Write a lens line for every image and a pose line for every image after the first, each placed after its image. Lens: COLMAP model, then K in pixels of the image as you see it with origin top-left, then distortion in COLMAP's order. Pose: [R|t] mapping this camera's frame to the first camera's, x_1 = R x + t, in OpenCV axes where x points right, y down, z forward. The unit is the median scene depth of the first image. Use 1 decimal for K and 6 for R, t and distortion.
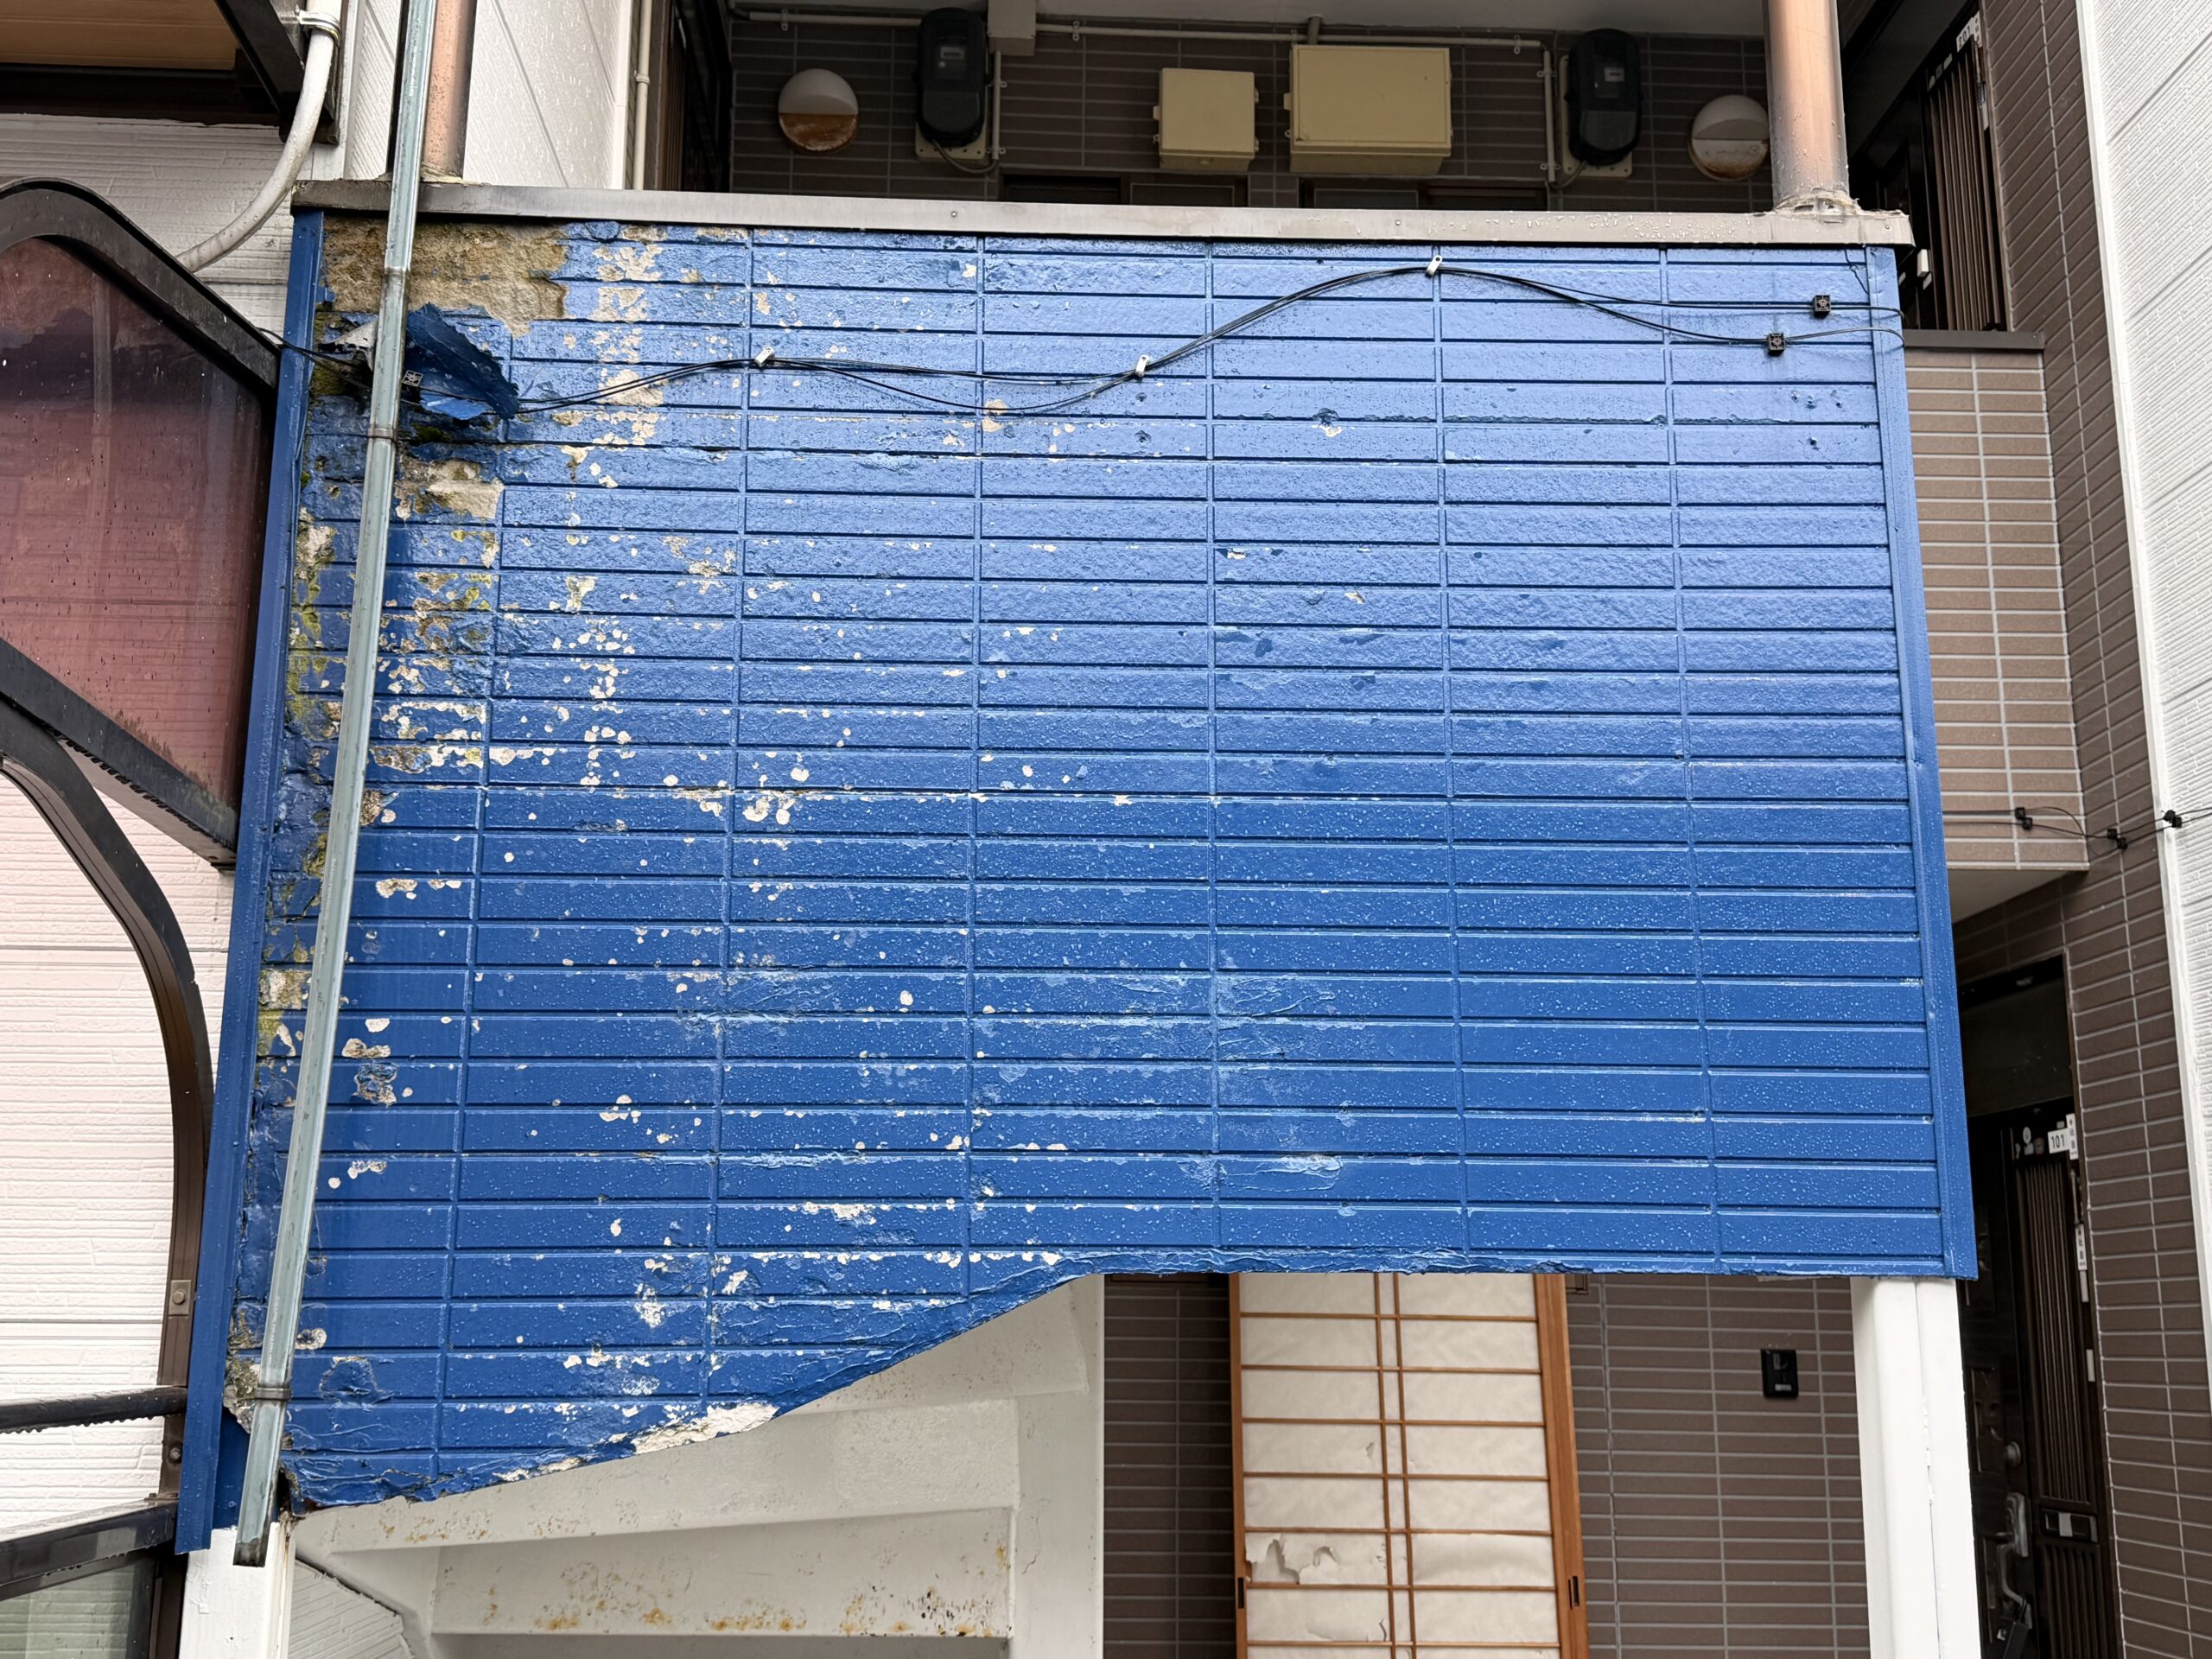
lens RADIAL K [[2337.8, 0, 1106.0], [0, 2337.8, 829.5], [0, 0, 1]] dist [0.207750, -0.510429]
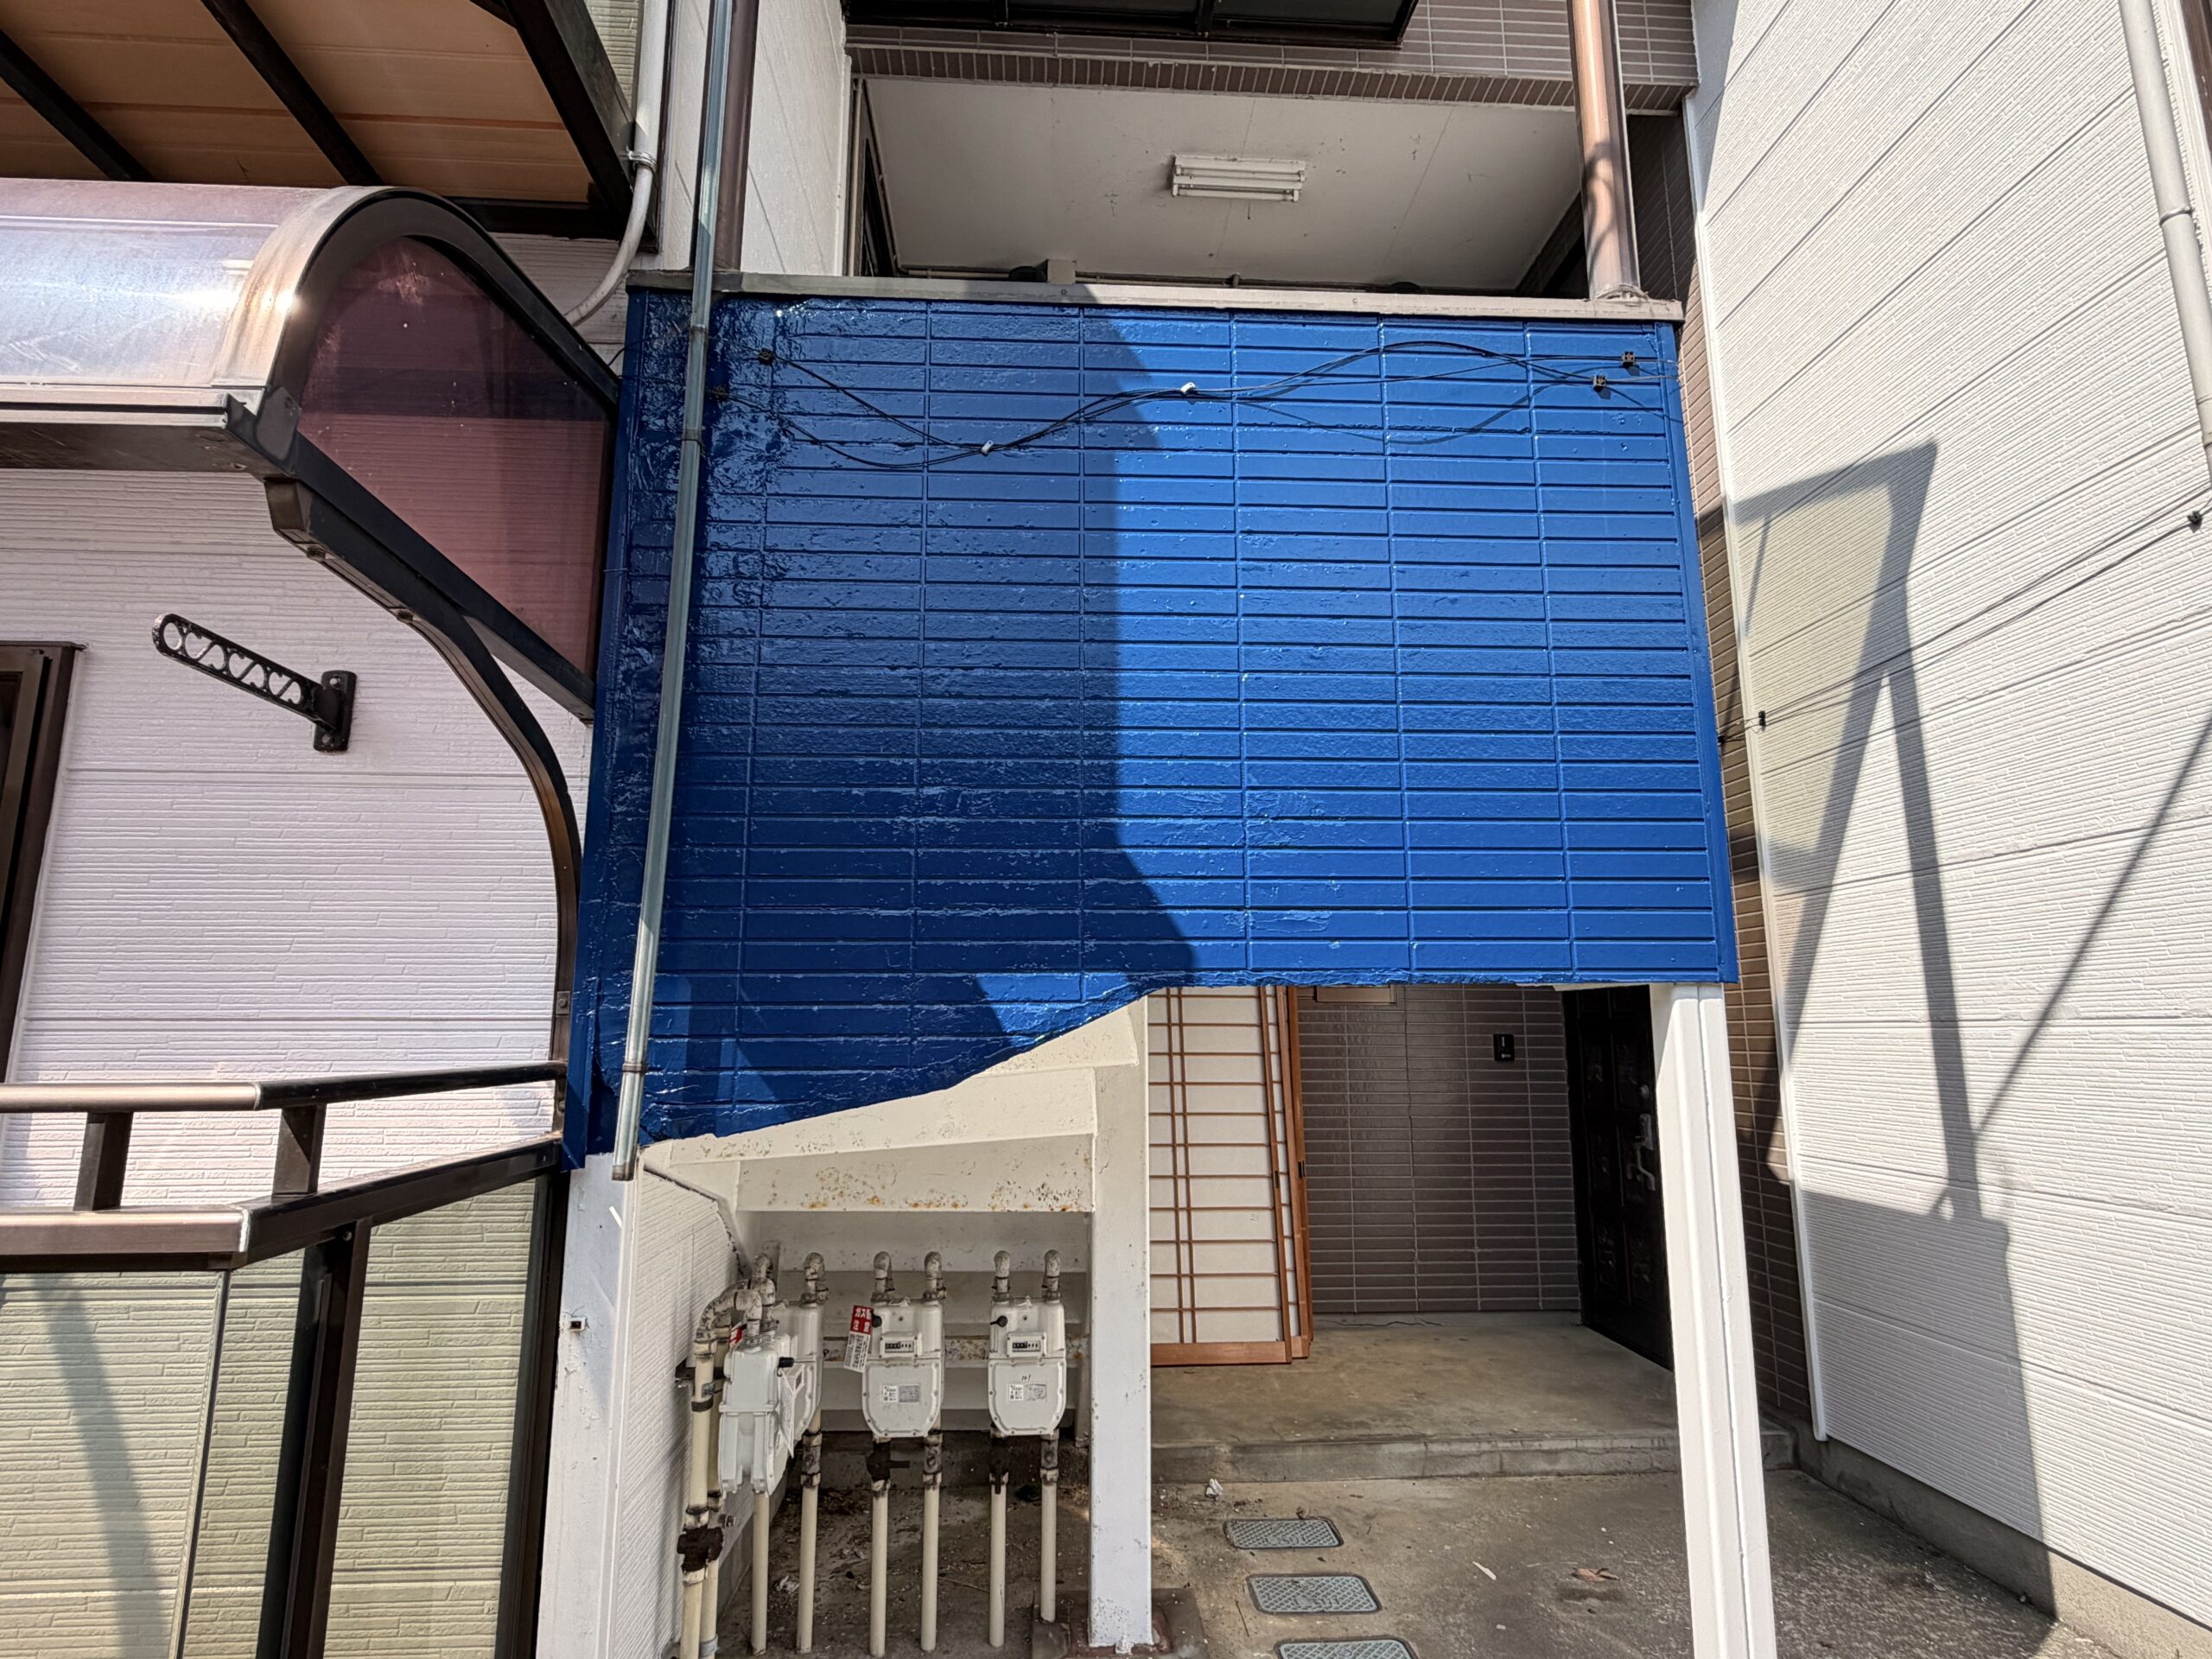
lens RADIAL K [[1213.1, 0, 1106.0], [0, 1213.1, 829.5], [0, 0, 1]] dist [-0.002620, -0.000356]
pose [[0.999751, -0.004302, 0.021874, -0.057725], [0.003364, 0.999081, 0.042740, 0.051898], [-0.022038, -0.042656, 0.998847, 0.218591]]
